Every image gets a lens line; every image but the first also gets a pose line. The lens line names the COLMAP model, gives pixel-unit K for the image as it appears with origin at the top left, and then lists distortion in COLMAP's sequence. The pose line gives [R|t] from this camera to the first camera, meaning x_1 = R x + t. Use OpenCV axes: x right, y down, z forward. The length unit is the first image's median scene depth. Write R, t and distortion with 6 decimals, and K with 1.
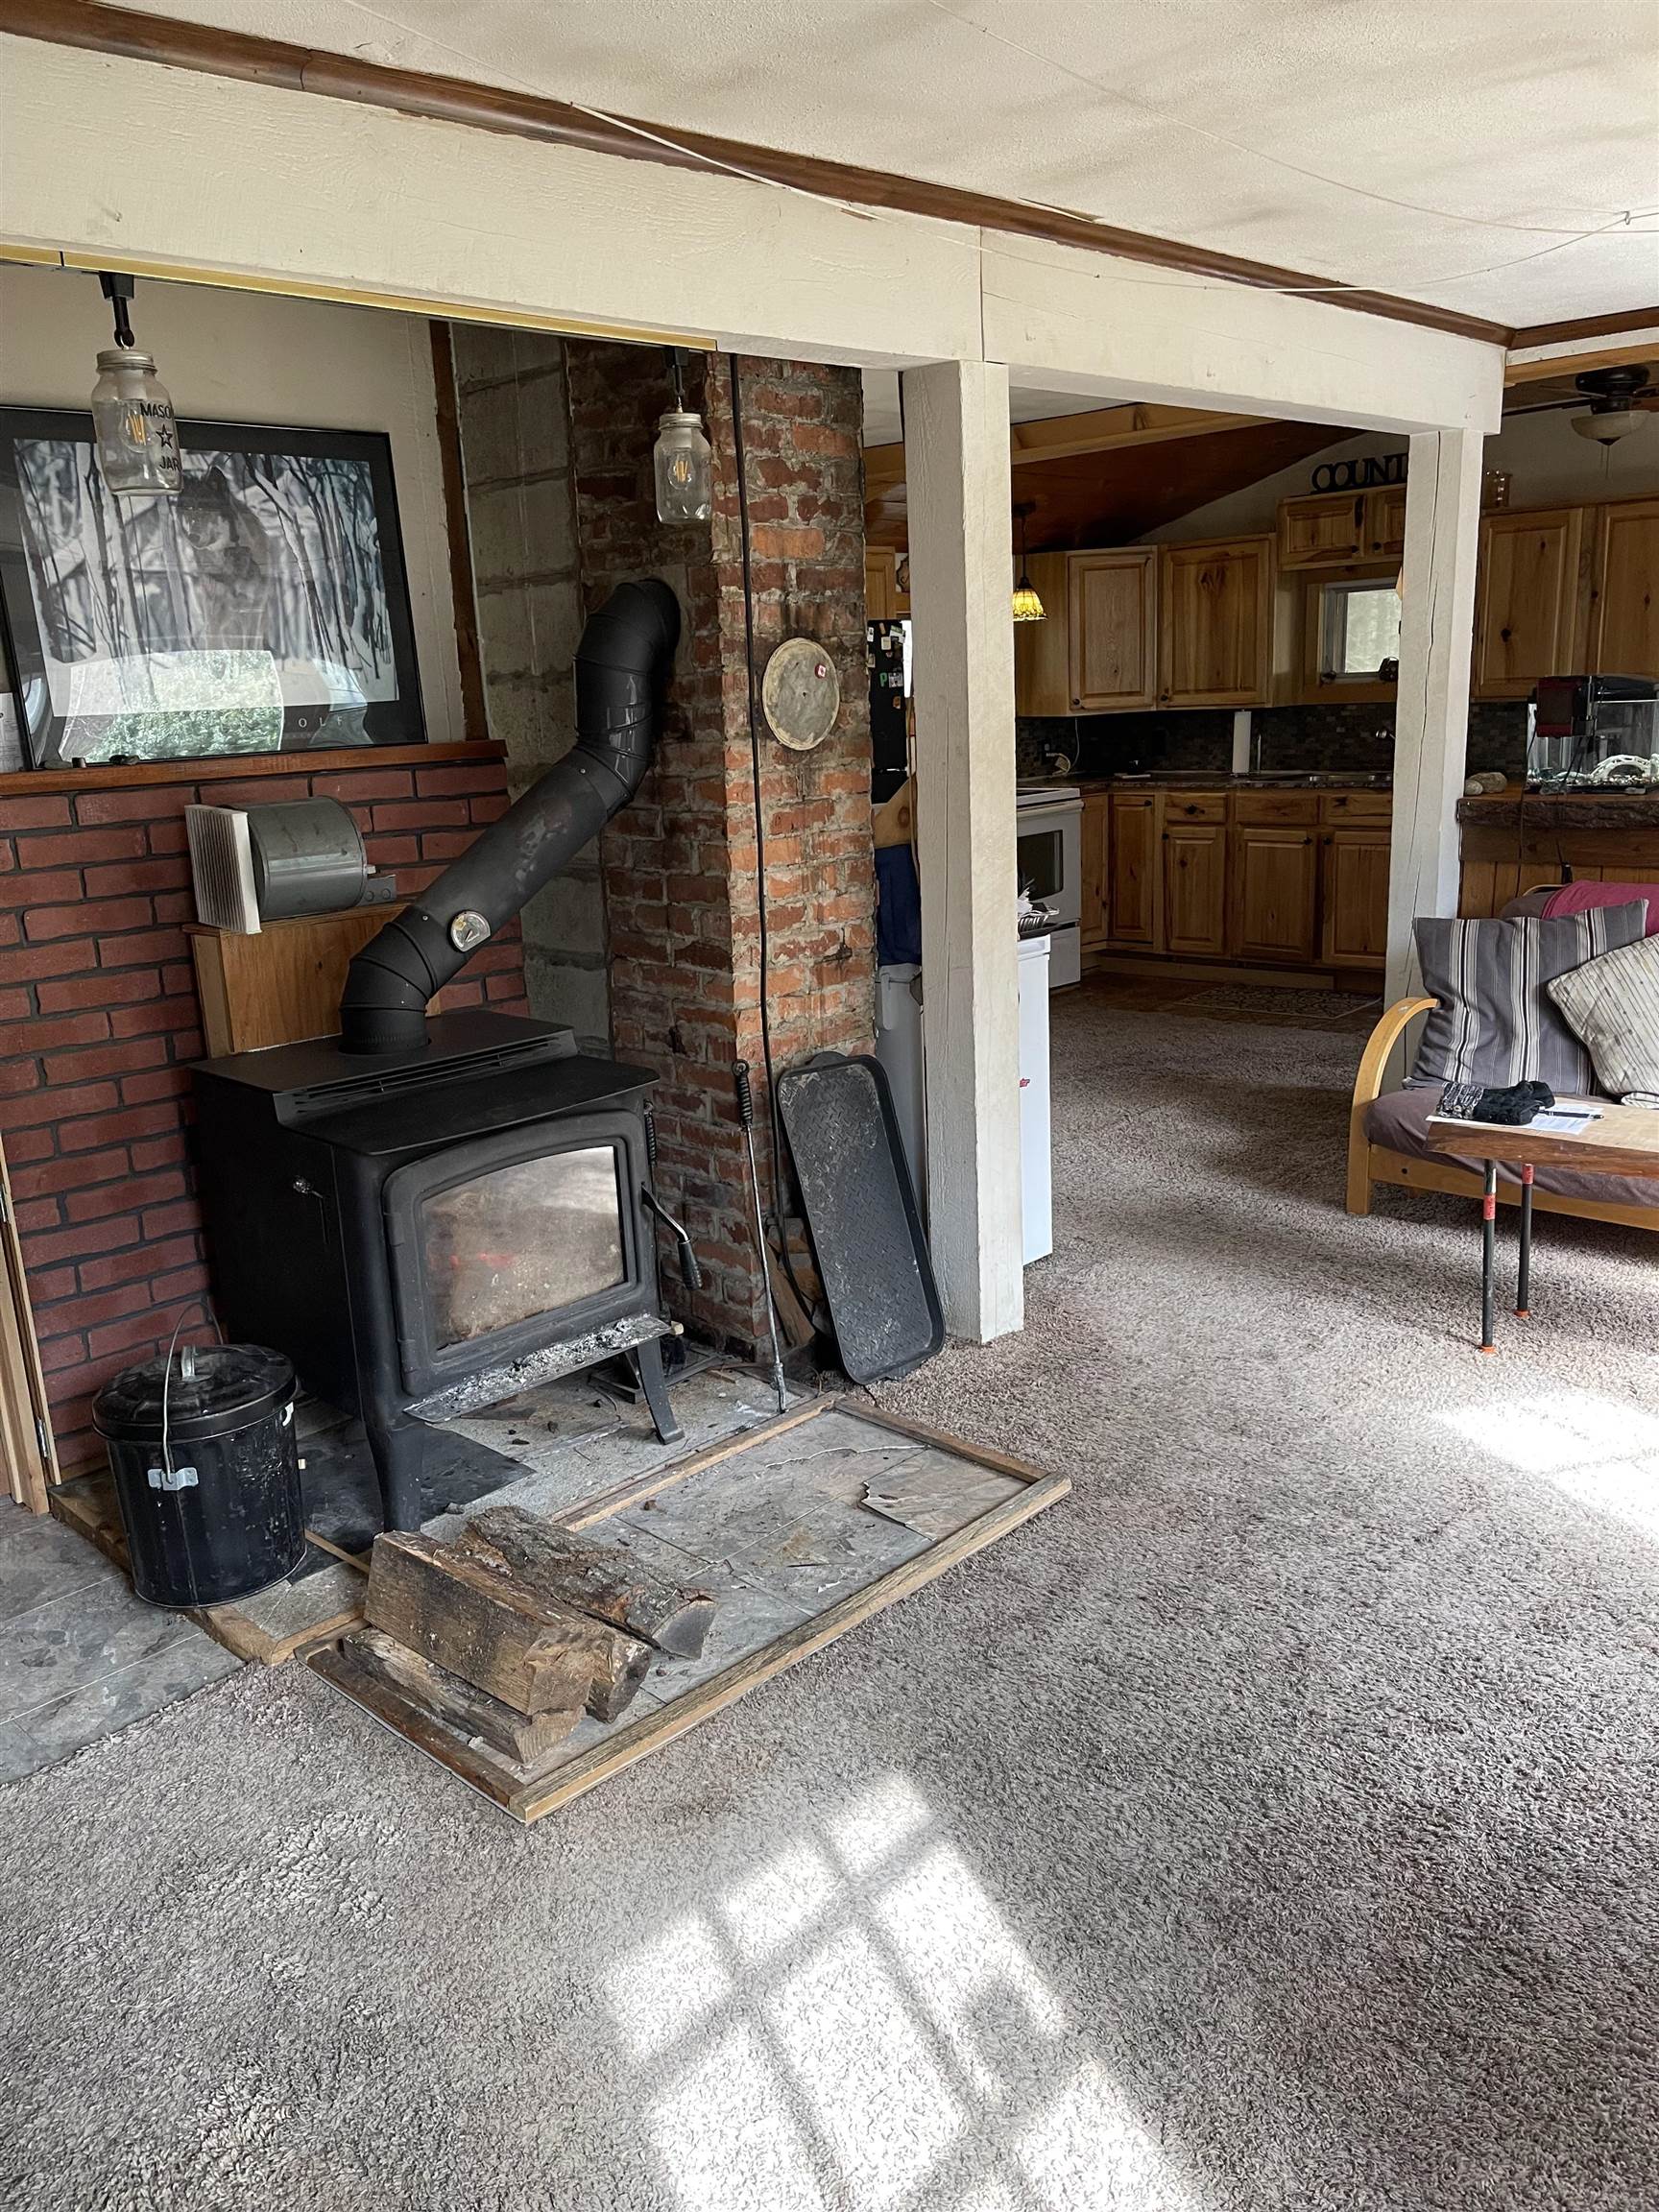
lens RADIAL K [[1682.8, 0, 829.5], [0, 1682.8, 1106.0], [0, 0, 1]] dist [0.054501, -0.089037]
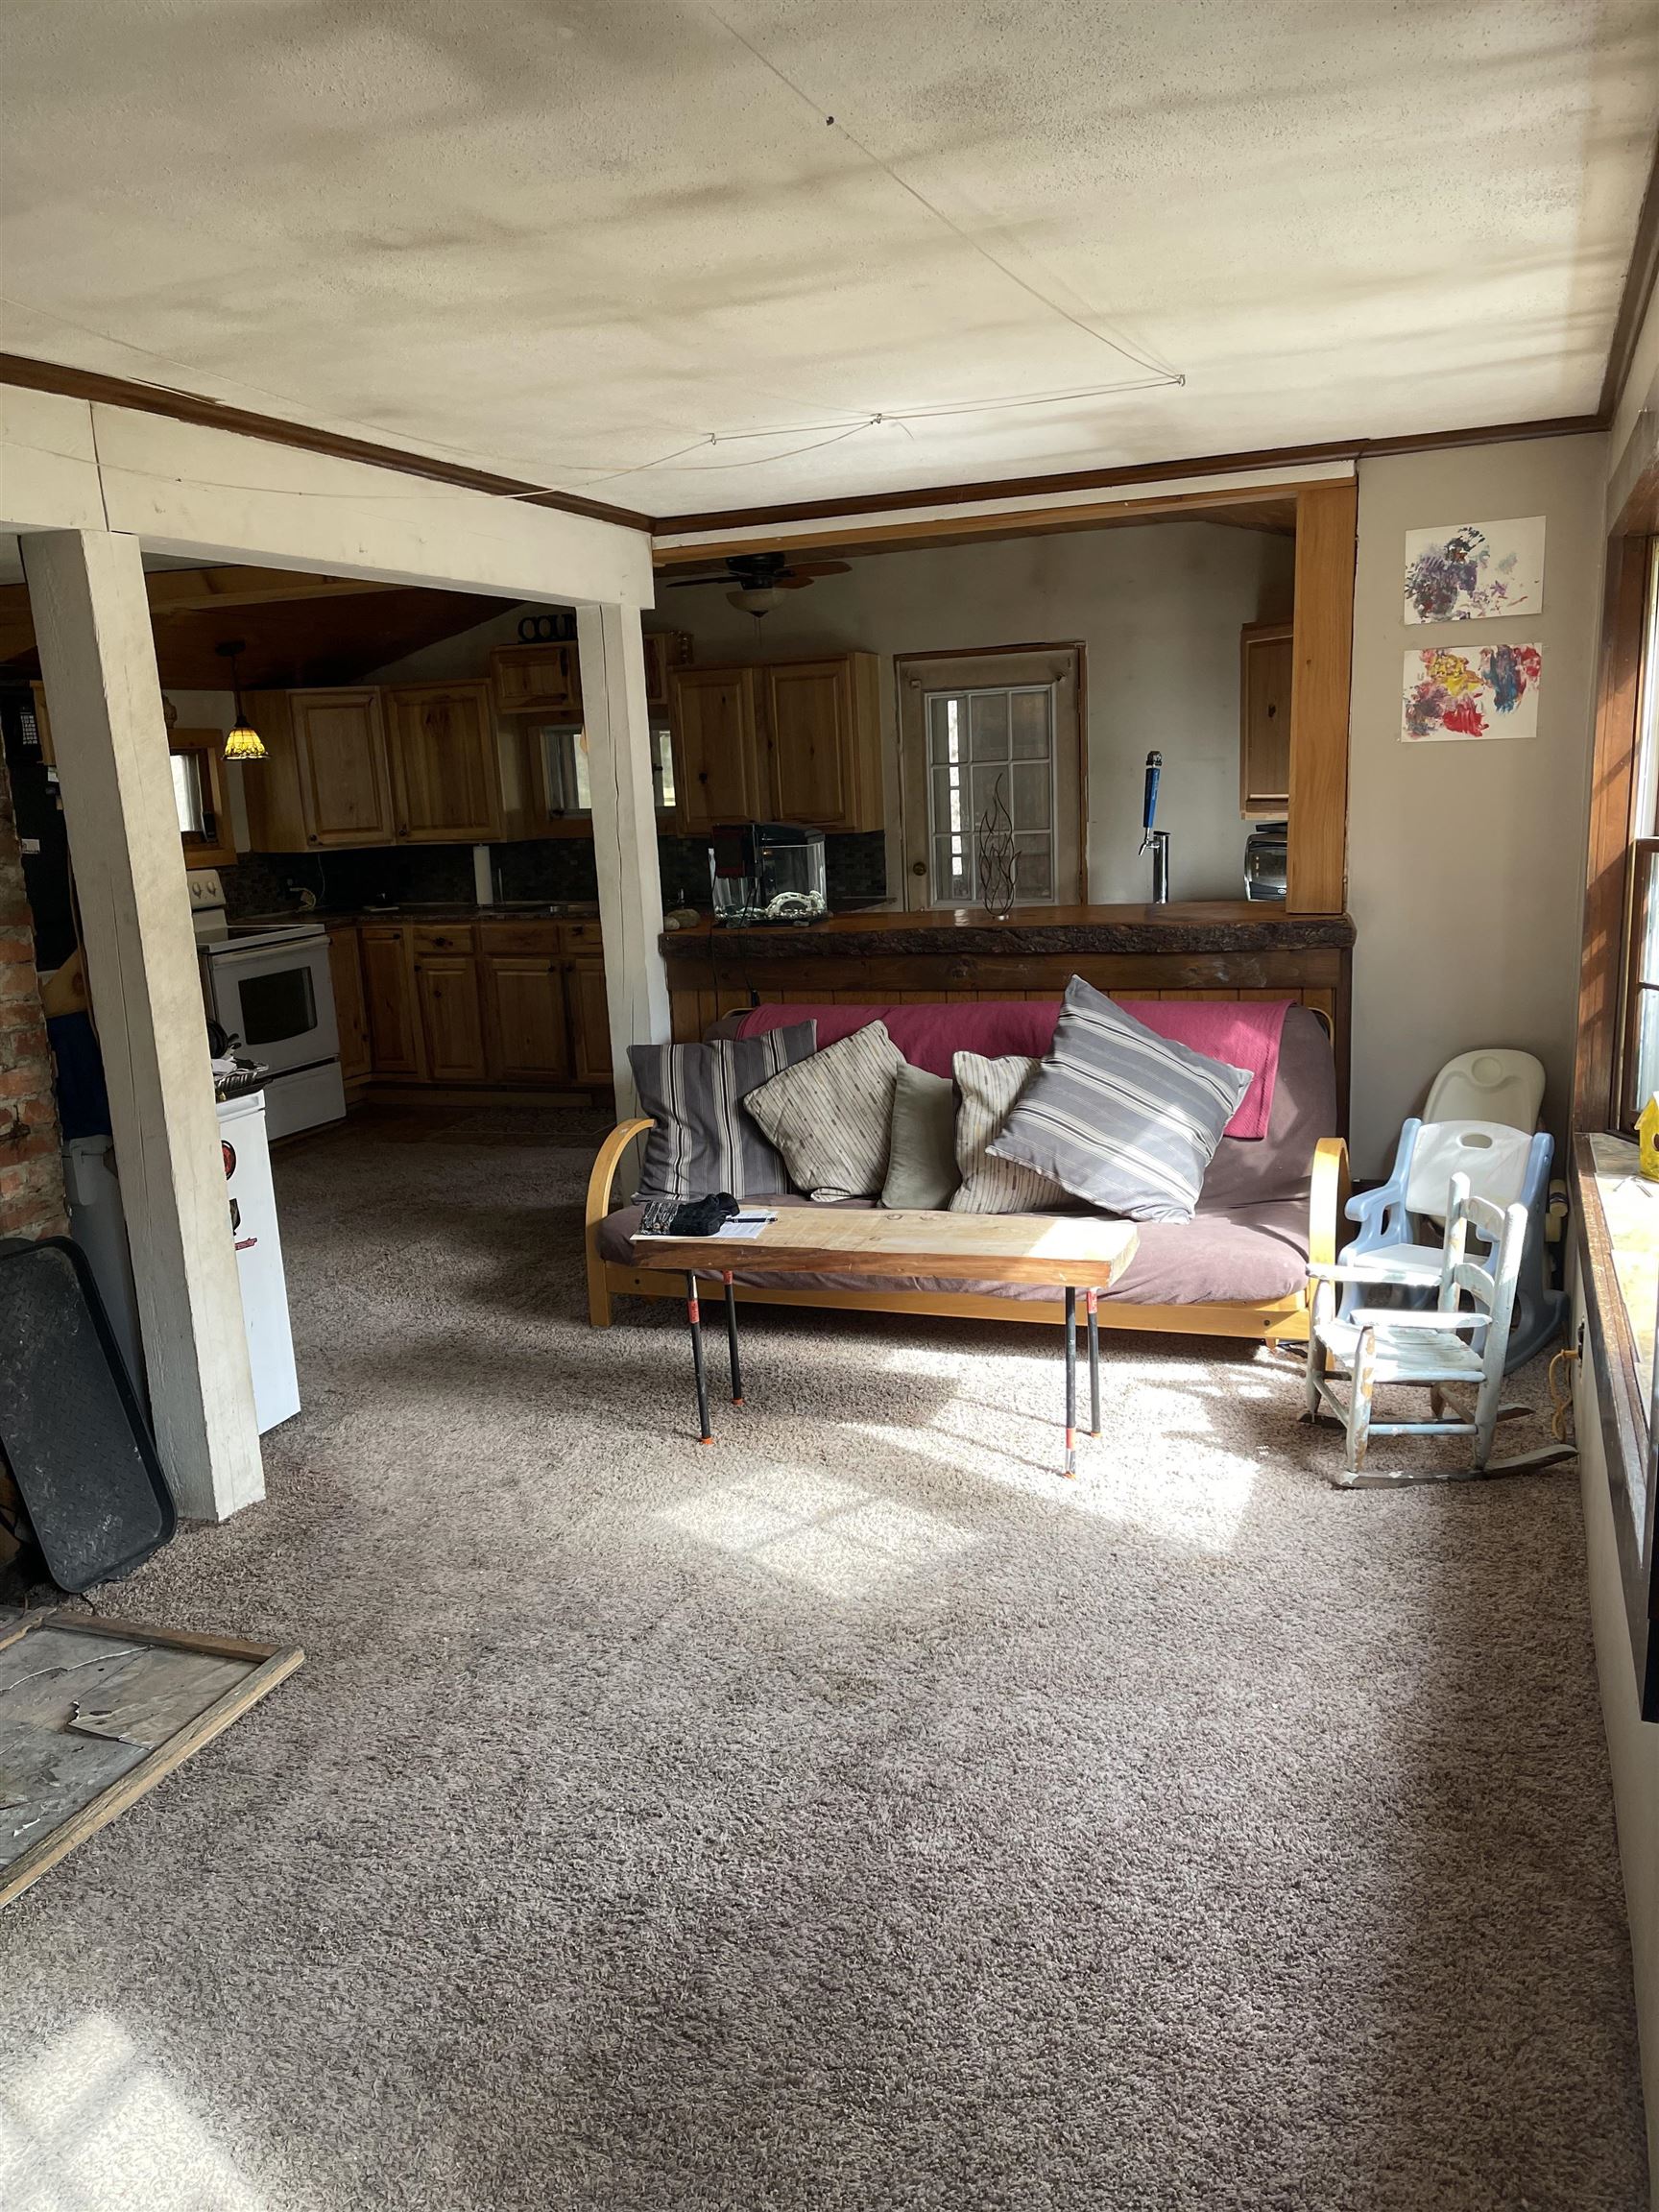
lens RADIAL K [[1667.5, 0, 848.1], [0, 1667.5, 1118.4], [0, 0, 1]] dist [0.070560, -0.093801]
pose [[0.909311, -0.084237, 0.407502, 0.047136], [0.108685, 0.993381, -0.037176, -0.013561], [-0.401673, 0.078094, 0.912447, -0.041284]]
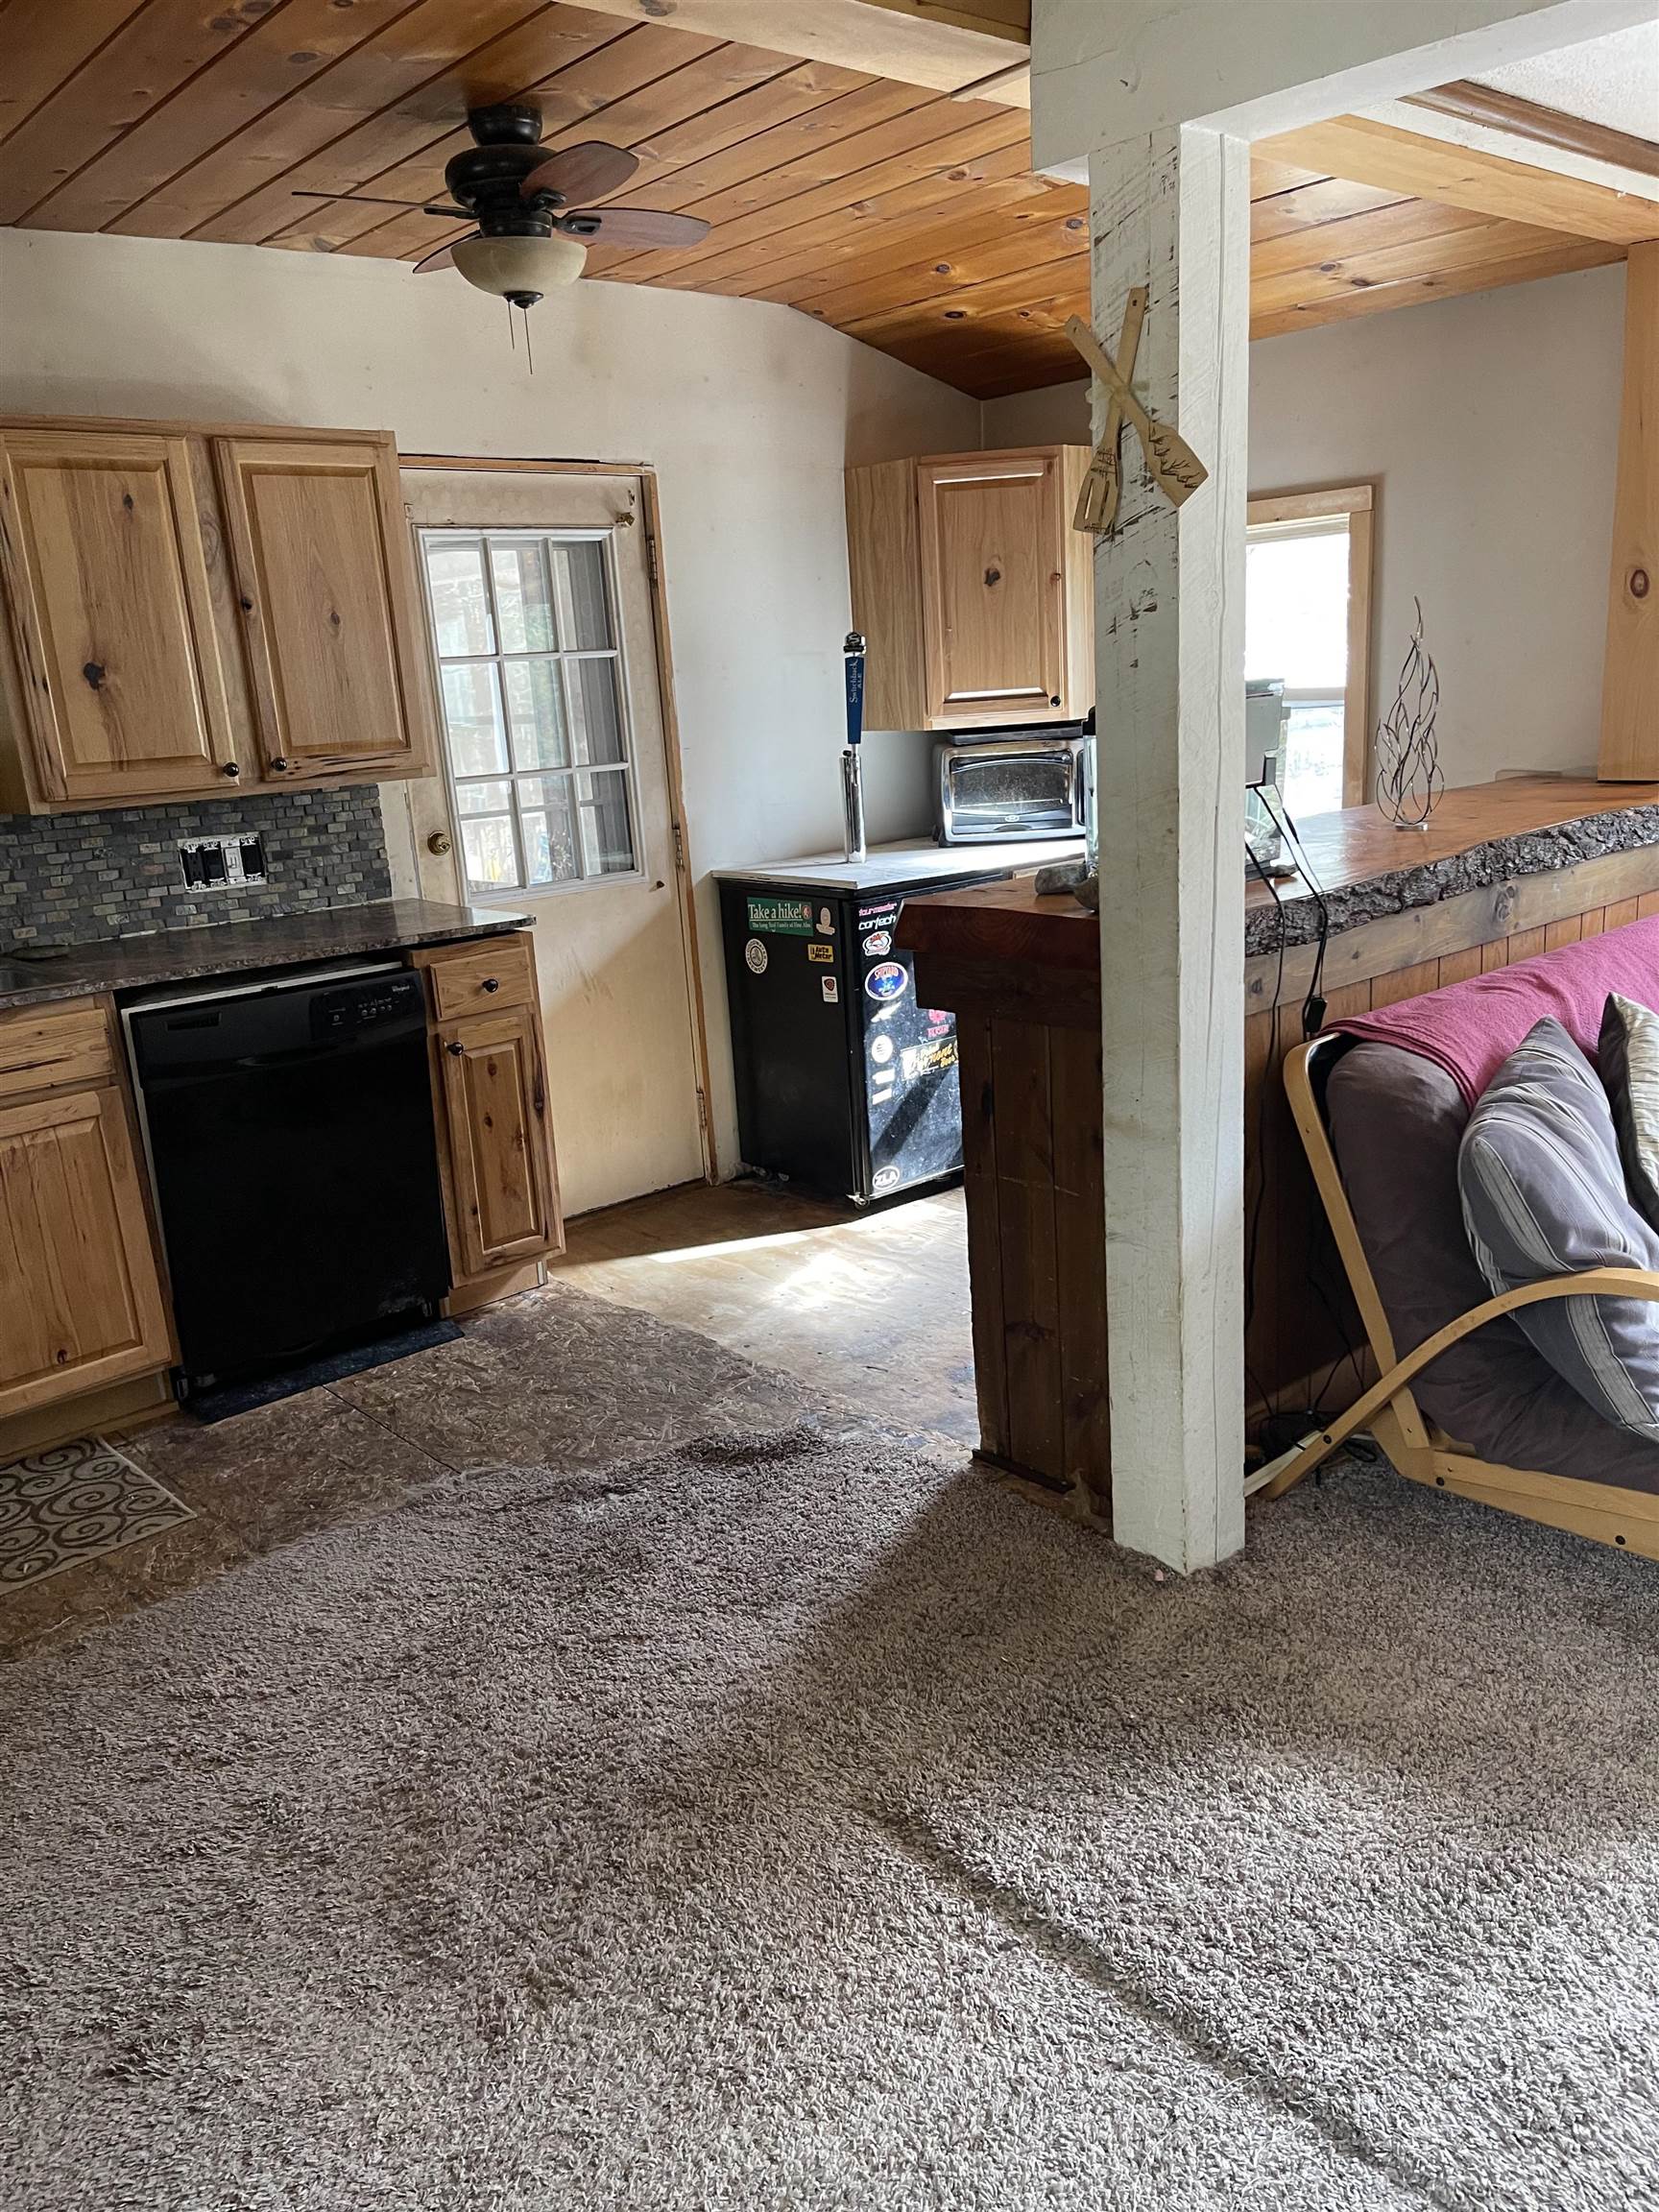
lens RADIAL K [[1667.5, 0, 848.1], [0, 1667.5, 1118.4], [0, 0, 1]] dist [0.070560, -0.093801]
pose [[0.073664, -0.219797, 0.972760, -0.218592], [0.300805, 0.934879, 0.188459, -0.396981], [-0.950837, 0.278729, 0.134983, 1.647482]]
